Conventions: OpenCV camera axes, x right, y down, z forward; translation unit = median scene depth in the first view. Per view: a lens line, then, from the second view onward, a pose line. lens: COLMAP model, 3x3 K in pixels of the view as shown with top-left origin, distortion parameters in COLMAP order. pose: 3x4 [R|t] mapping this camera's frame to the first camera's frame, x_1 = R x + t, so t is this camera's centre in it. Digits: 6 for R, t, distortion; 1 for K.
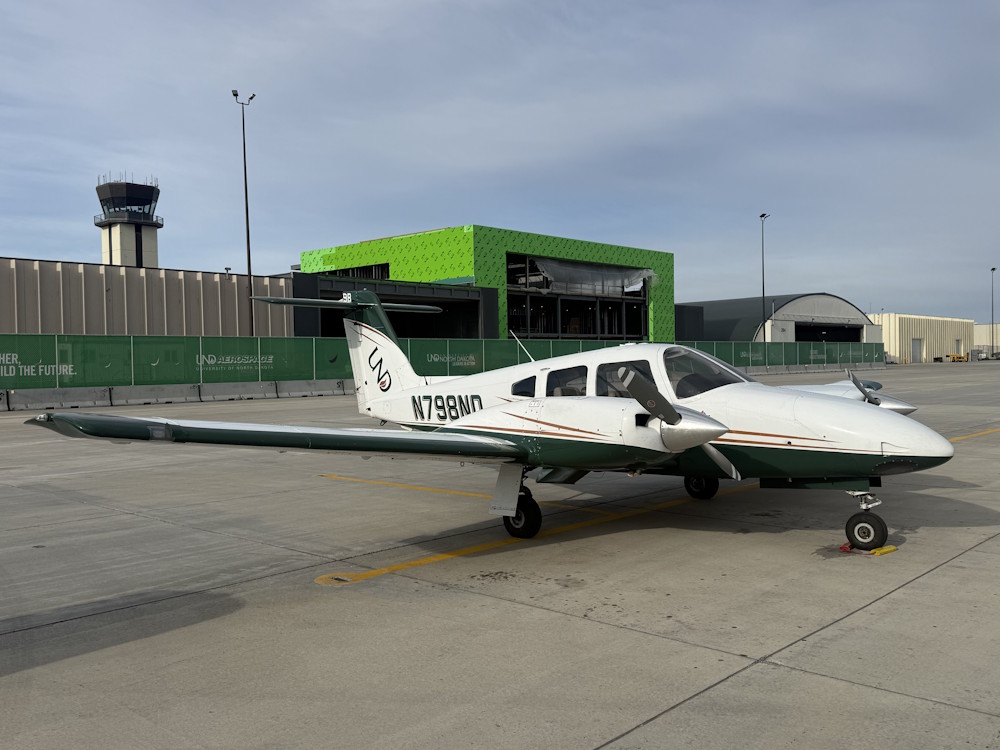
lens RADIAL K [[902.9, 0, 500.0], [0, 902.9, 375.0], [0, 0, 1]] dist [-0.001334, -0.001316]
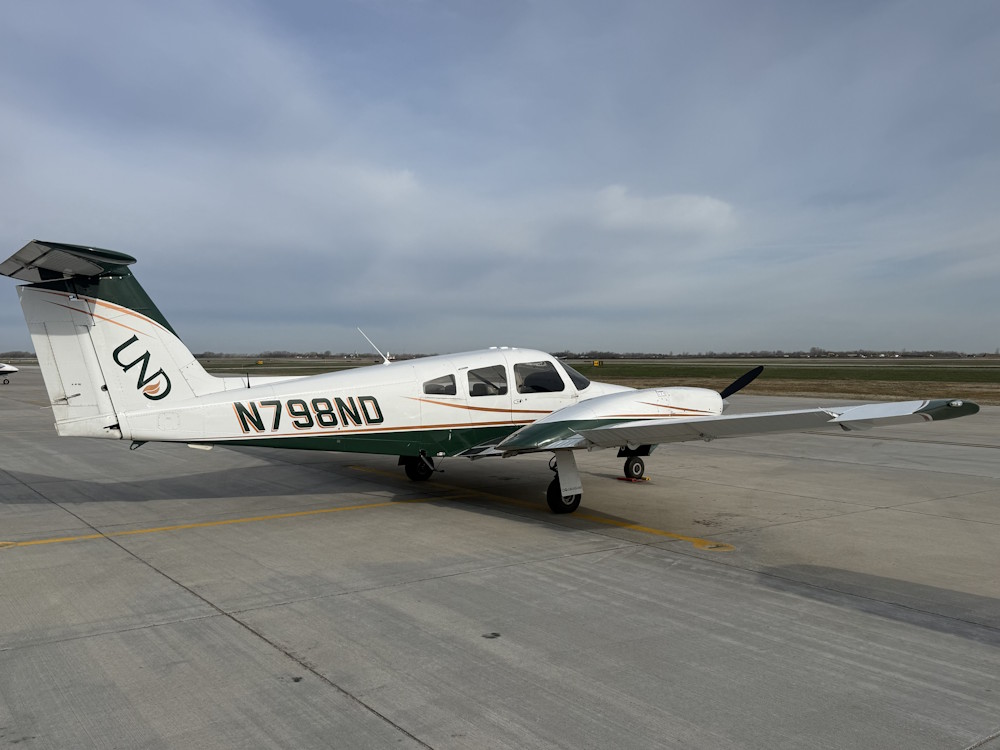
lens RADIAL K [[902.9, 0, 500.0], [0, 902.9, 375.0], [0, 0, 1]] dist [-0.001334, -0.001316]
pose [[0.153047, -0.002386, 0.988216, -0.866992], [0.008851, 0.999960, 0.001044, 0.000872], [-0.988179, 0.008587, 0.153062, 0.689241]]
